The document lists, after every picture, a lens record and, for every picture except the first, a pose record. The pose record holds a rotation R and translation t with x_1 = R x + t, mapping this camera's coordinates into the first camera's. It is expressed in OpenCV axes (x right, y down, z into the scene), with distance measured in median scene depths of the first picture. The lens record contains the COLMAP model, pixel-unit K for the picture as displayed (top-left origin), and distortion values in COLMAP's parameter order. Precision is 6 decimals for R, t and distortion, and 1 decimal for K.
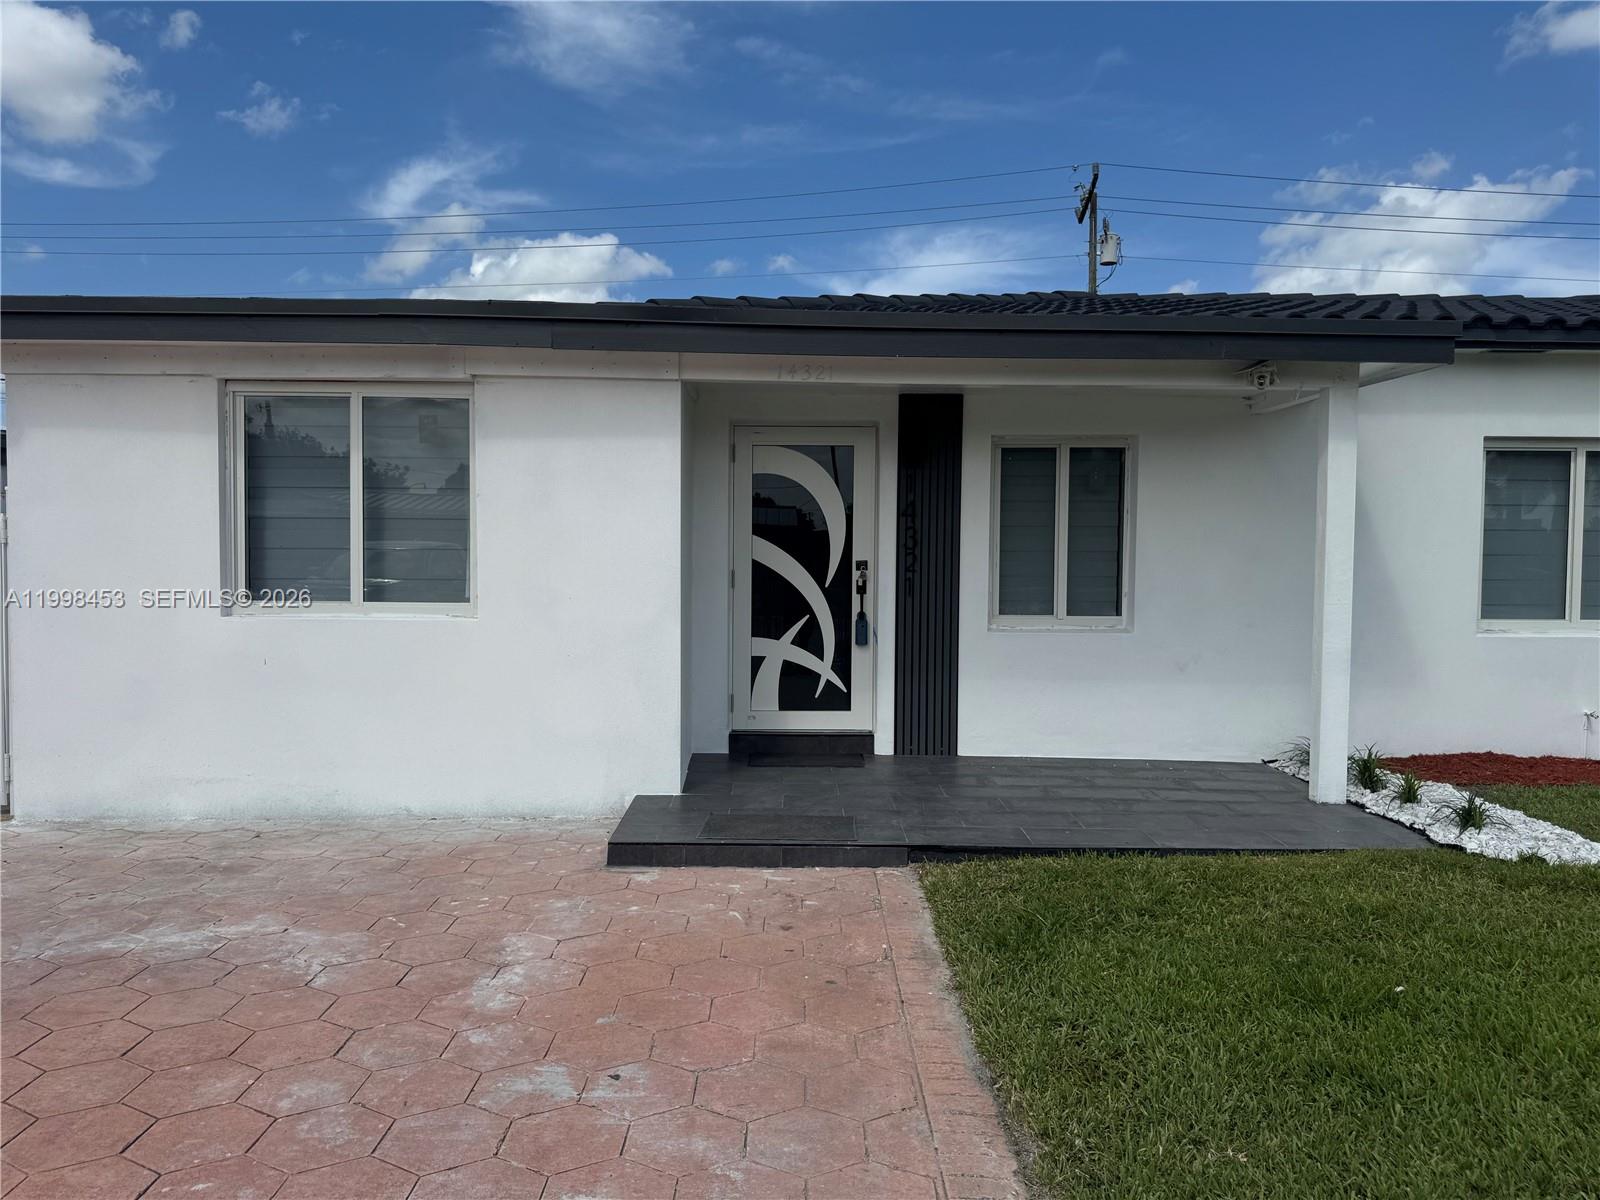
lens RADIAL K [[1141.6, 0, 800.0], [0, 1141.6, 600.0], [0, 0, 1]] dist [0.102045, -0.168732]
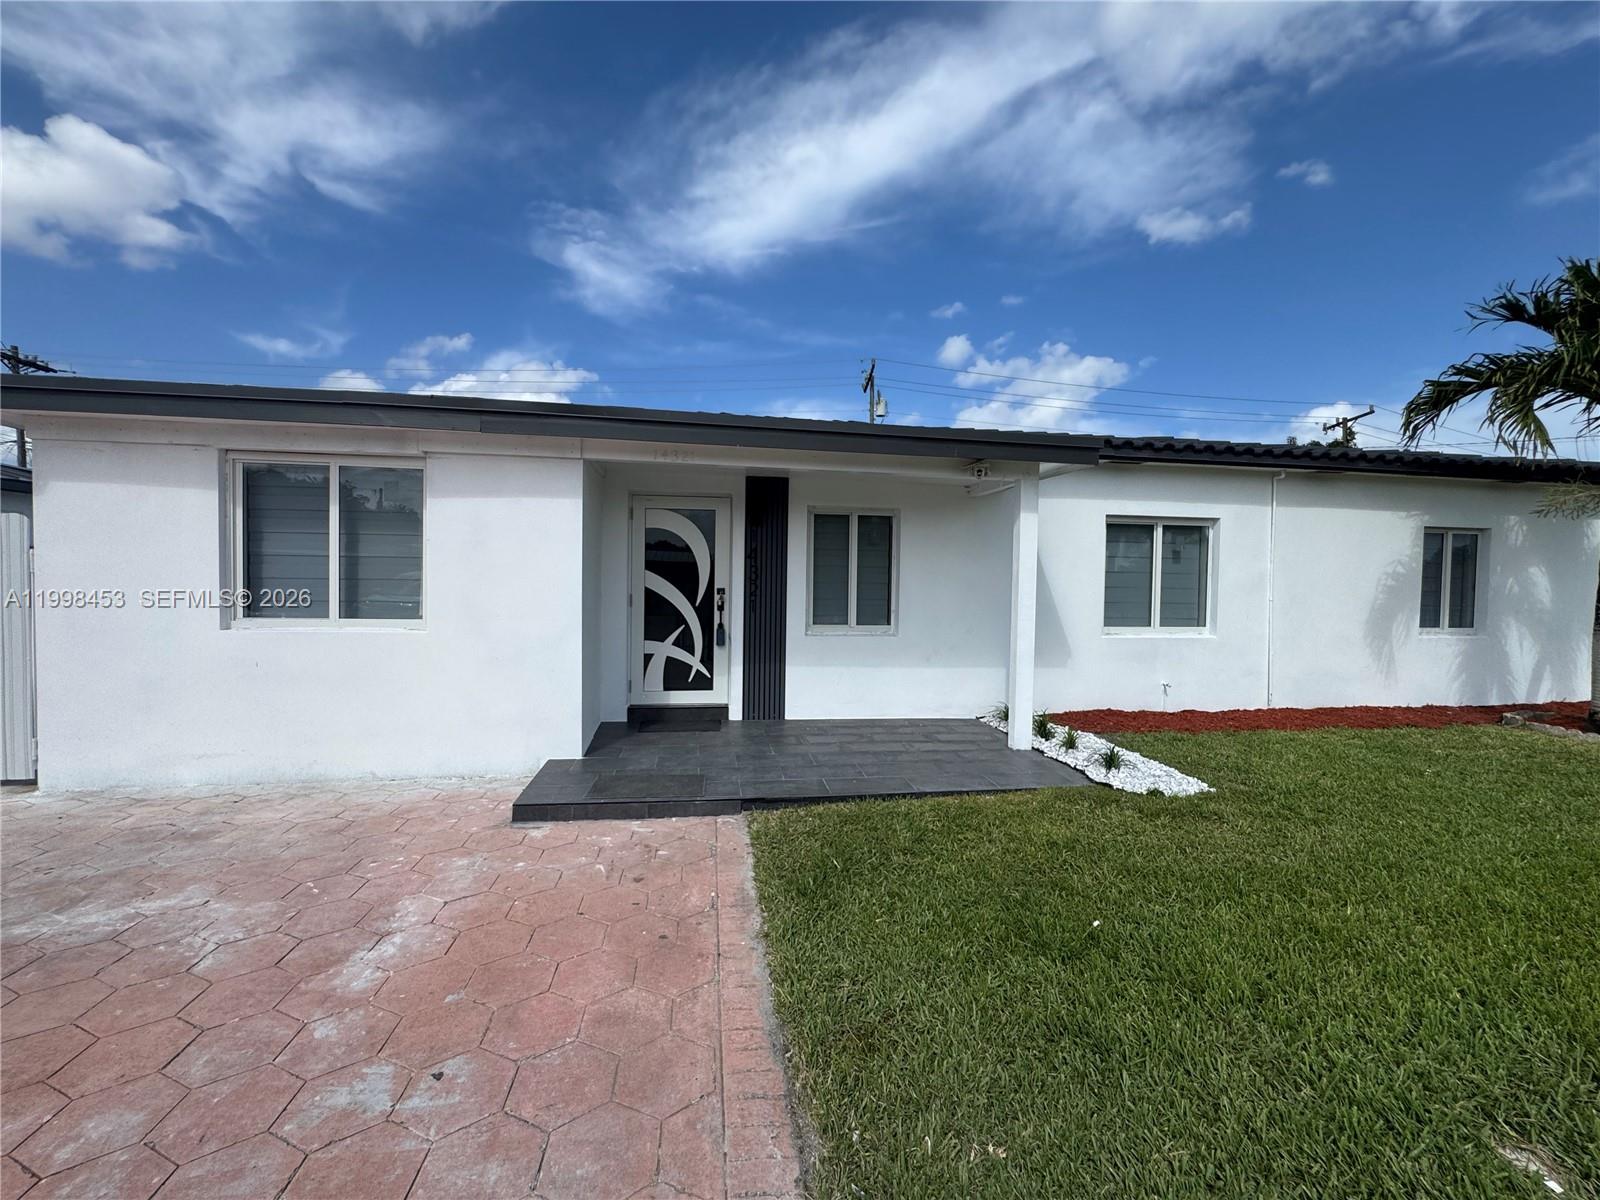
lens RADIAL K [[648.2, 0, 800.0], [0, 648.2, 600.0], [0, 0, 1]] dist [-0.001432, -0.000089]
pose [[0.990612, 0.003393, 0.136662, 0.049207], [-0.002361, 0.999967, -0.007717, -0.015612], [-0.136684, 0.007322, 0.990588, 0.189462]]
